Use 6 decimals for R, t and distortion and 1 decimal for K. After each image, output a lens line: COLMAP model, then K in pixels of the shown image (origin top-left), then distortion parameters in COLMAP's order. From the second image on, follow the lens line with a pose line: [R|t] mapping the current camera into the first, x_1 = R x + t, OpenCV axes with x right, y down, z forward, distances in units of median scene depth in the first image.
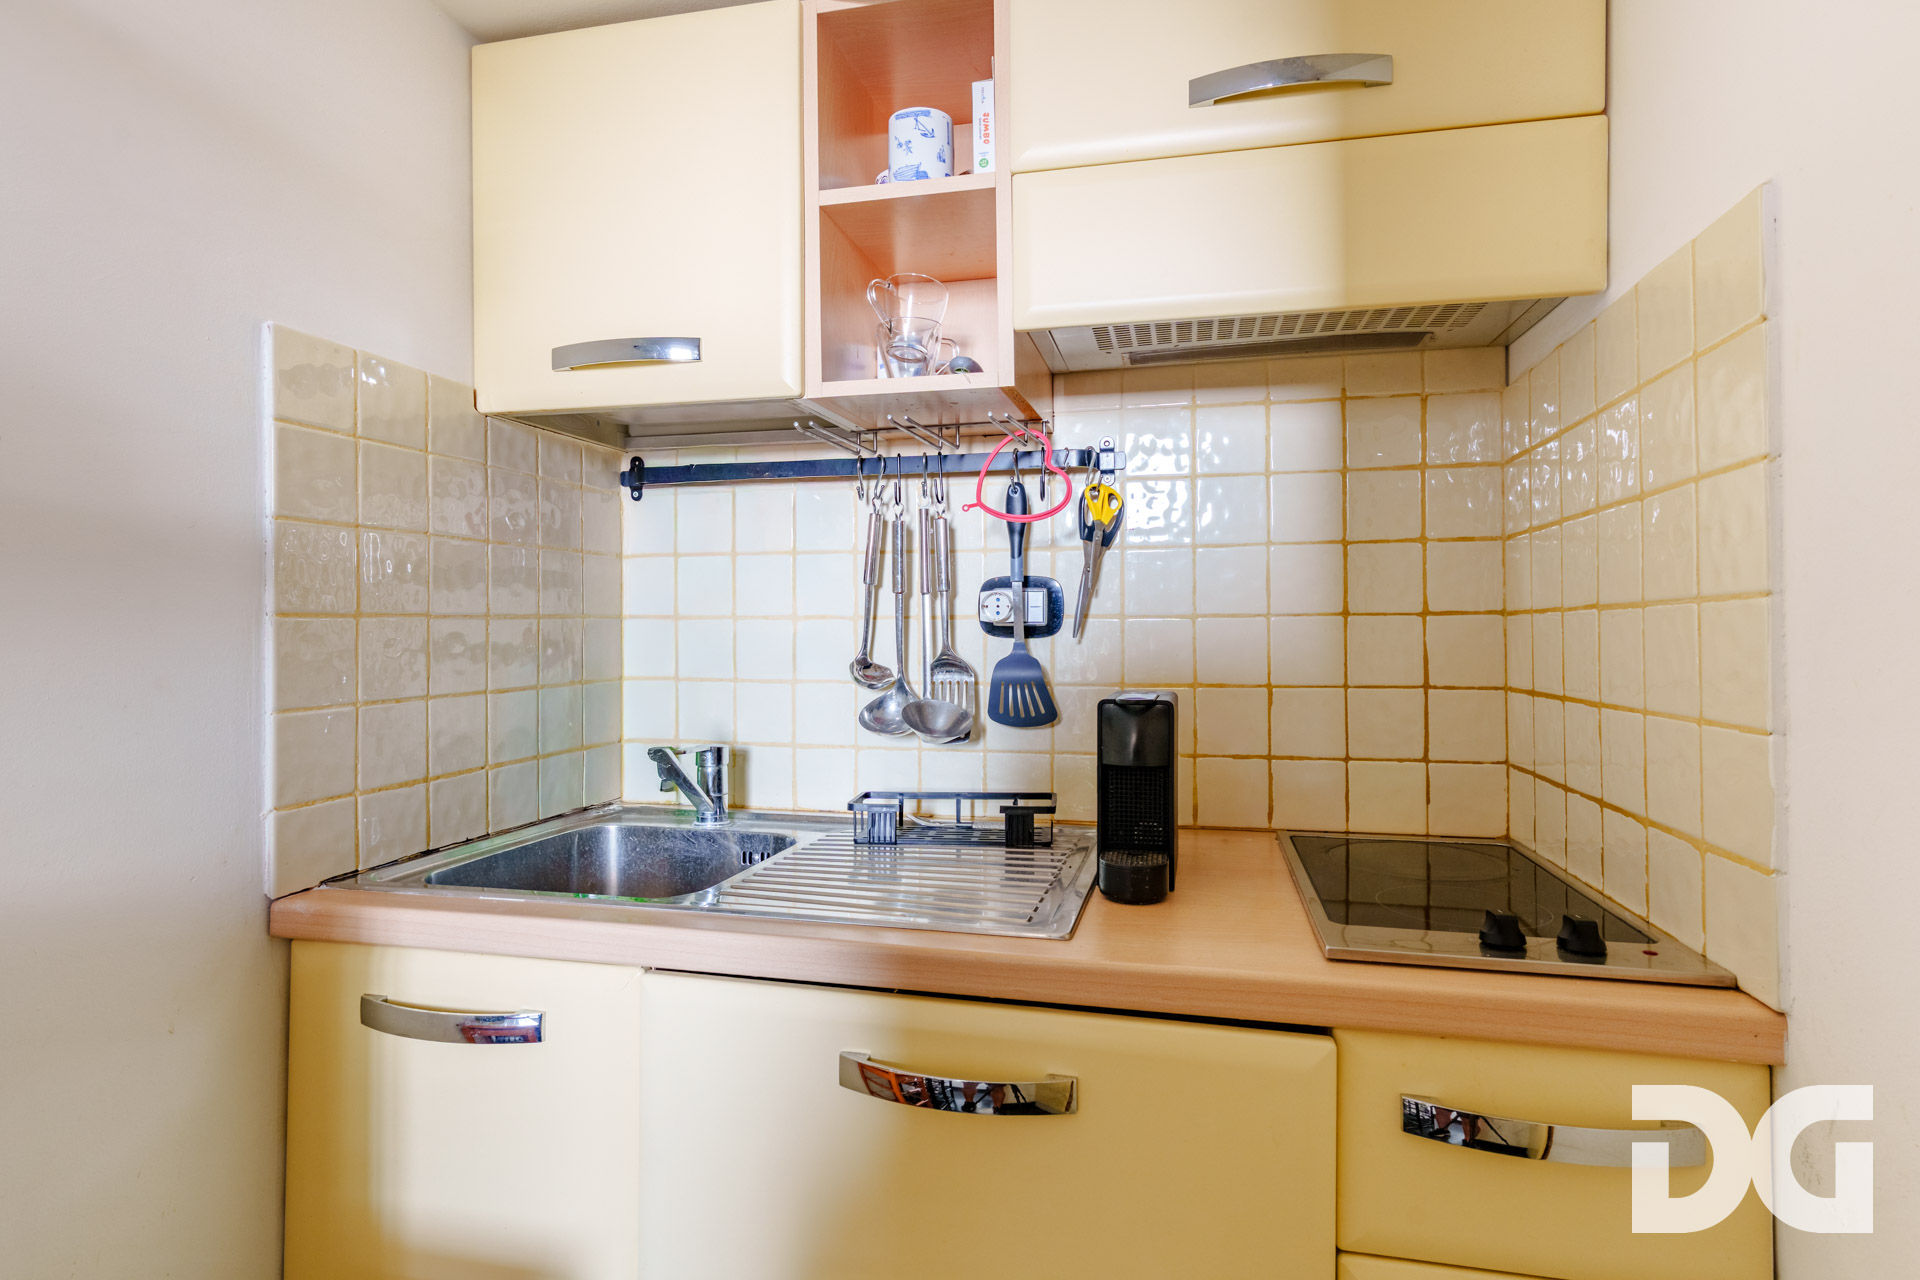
lens RADIAL K [[927.6, 0, 983.8], [0, 927.6, 619.9], [0, 0, 1]] dist [0.002135, 0.000606]
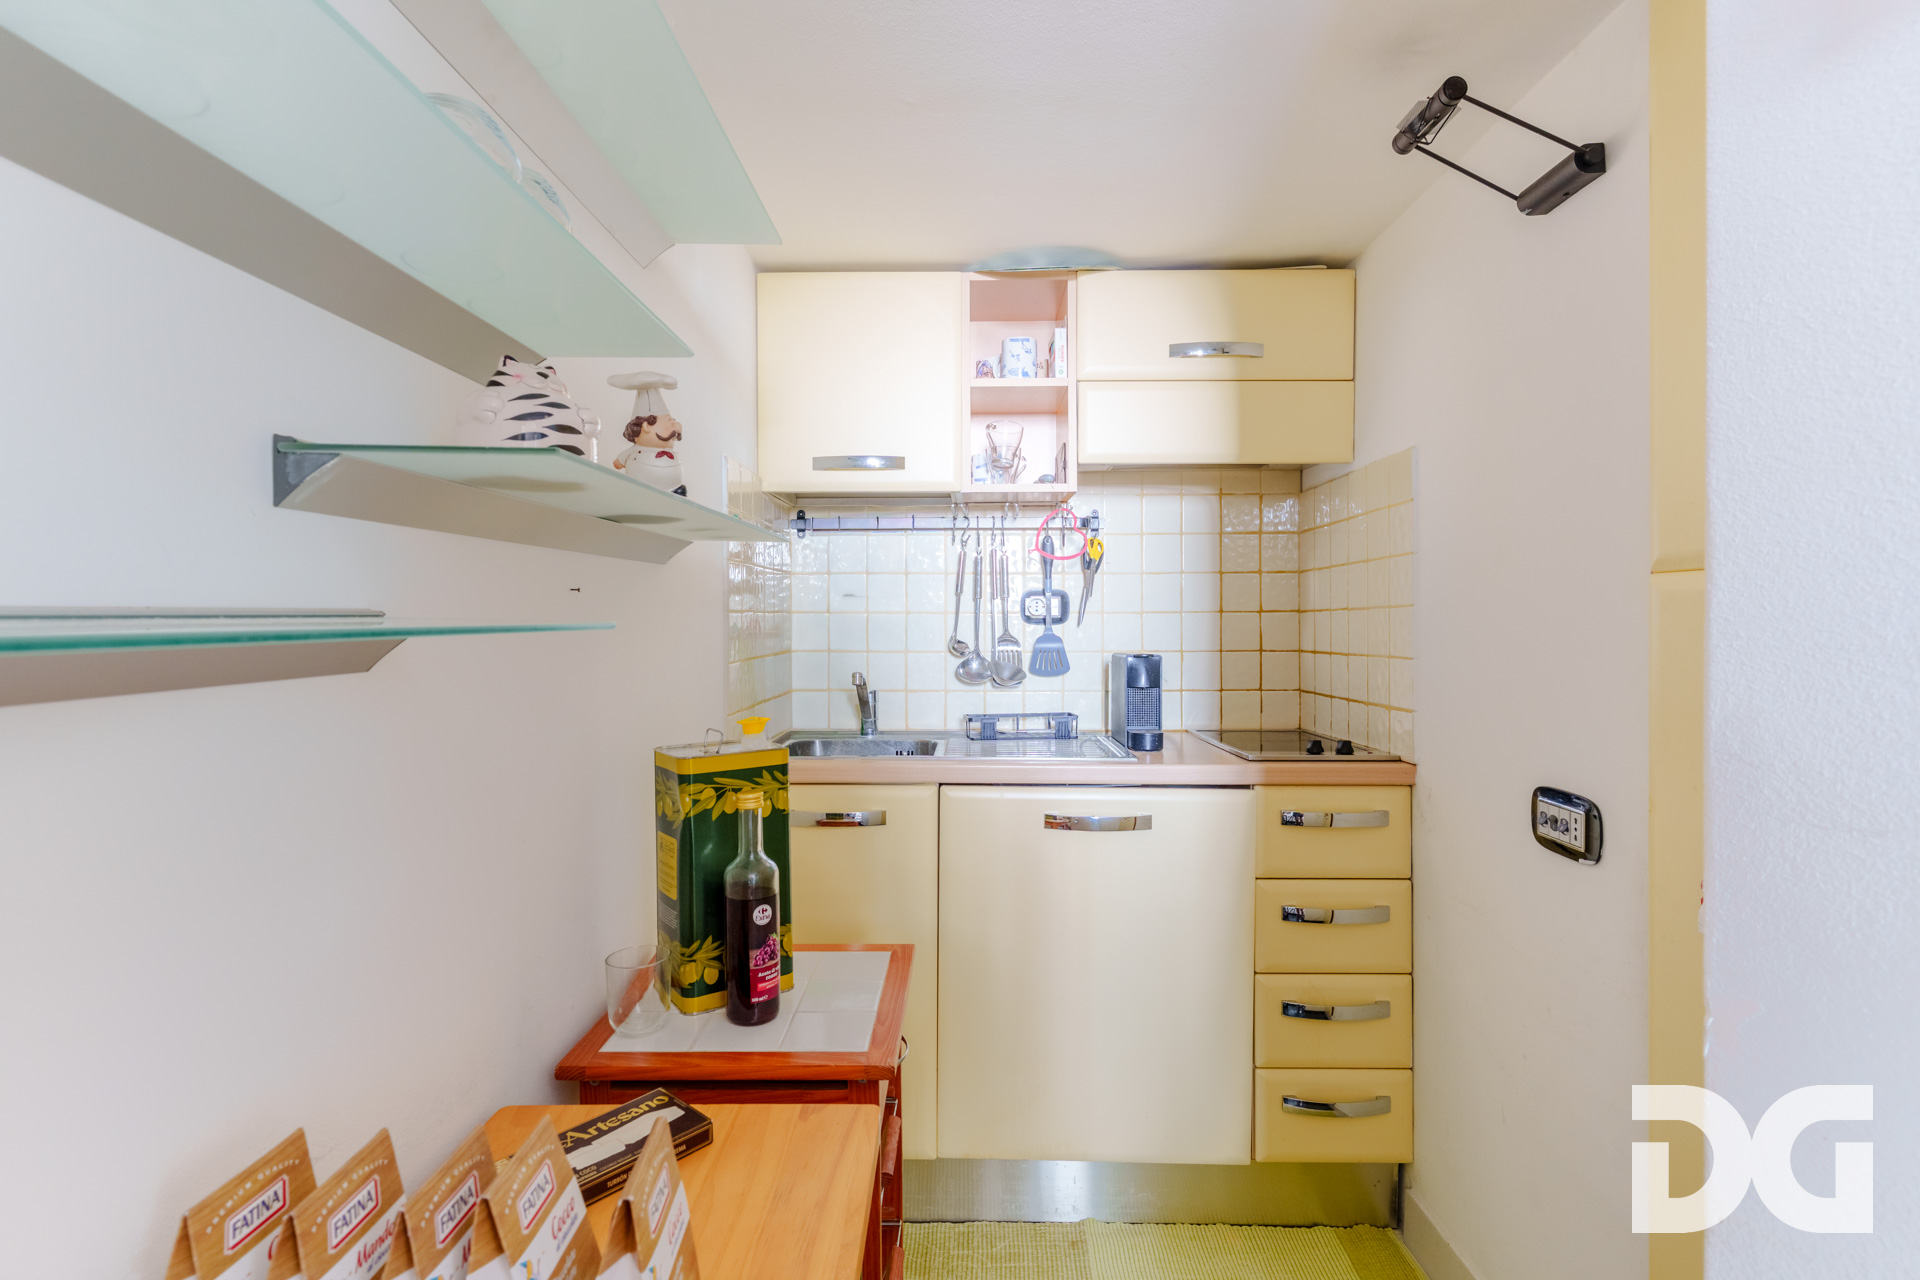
lens RADIAL K [[927.6, 0, 958.8], [0, 927.6, 635.3], [0, 0, 1]] dist [0.002135, 0.000606]
pose [[0.975278, -0.003307, 0.220955, -0.511168], [-0.001828, 0.999733, 0.023030, -0.000543], [-0.220973, -0.022864, 0.975012, -0.662309]]
